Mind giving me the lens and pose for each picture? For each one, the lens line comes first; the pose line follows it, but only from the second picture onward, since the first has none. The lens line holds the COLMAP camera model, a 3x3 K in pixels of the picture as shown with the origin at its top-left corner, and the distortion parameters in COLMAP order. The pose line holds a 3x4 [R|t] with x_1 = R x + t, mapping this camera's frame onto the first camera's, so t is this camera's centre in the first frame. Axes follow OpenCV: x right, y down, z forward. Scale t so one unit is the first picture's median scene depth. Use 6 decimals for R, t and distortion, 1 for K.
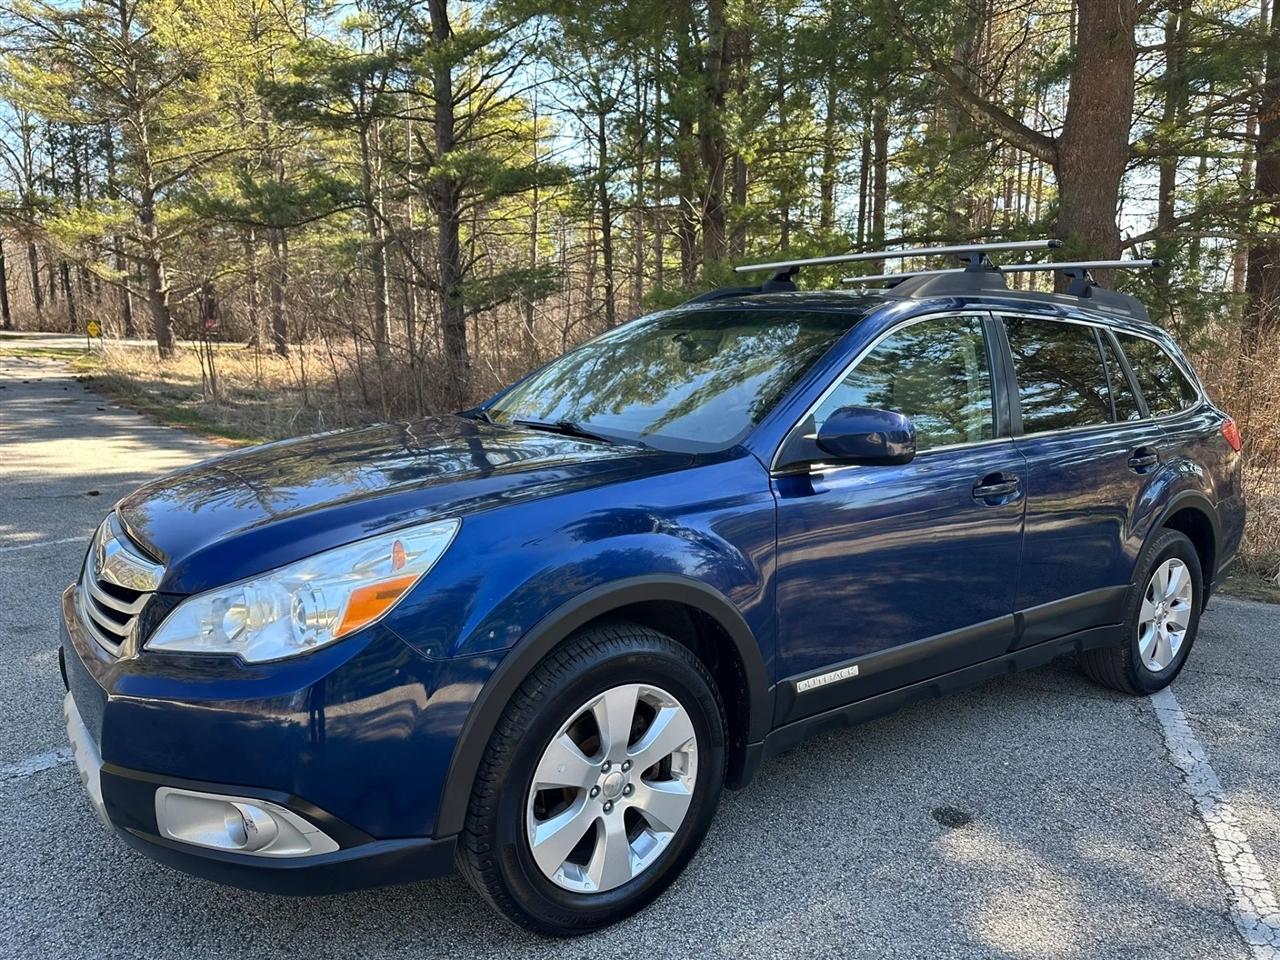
lens RADIAL K [[897.8, 0, 640.0], [0, 897.8, 480.0], [0, 0, 1]] dist [0.028001, -0.031708]
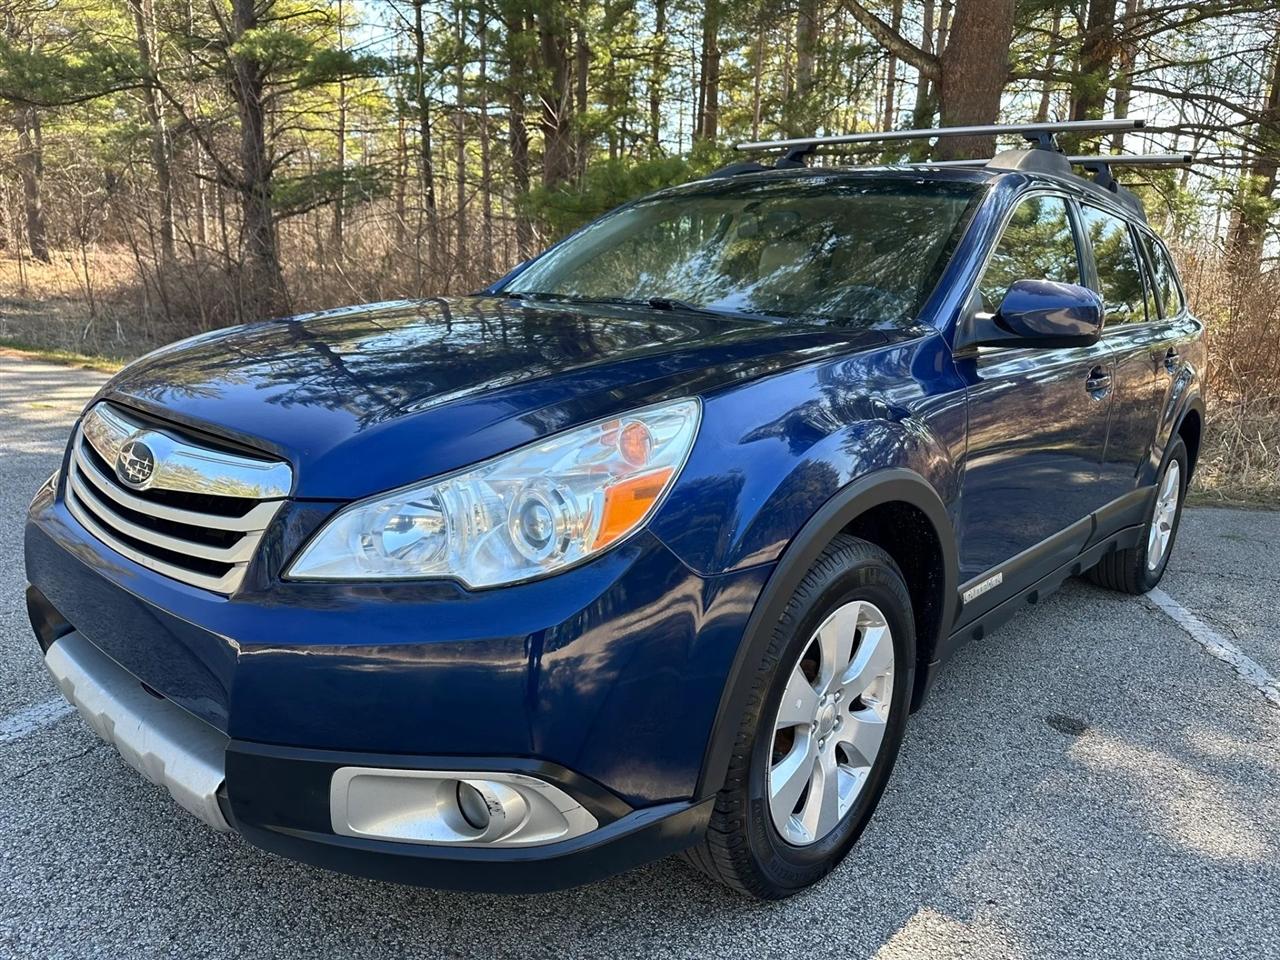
lens RADIAL K [[913.3, 0, 640.0], [0, 913.3, 480.0], [0, 0, 1]] dist [-0.017598, 0.000212]
pose [[0.976639, -0.018520, 0.214087, -0.351500], [0.001717, 0.996920, 0.078412, 0.045114], [-0.214880, -0.076212, 0.973662, 0.208219]]
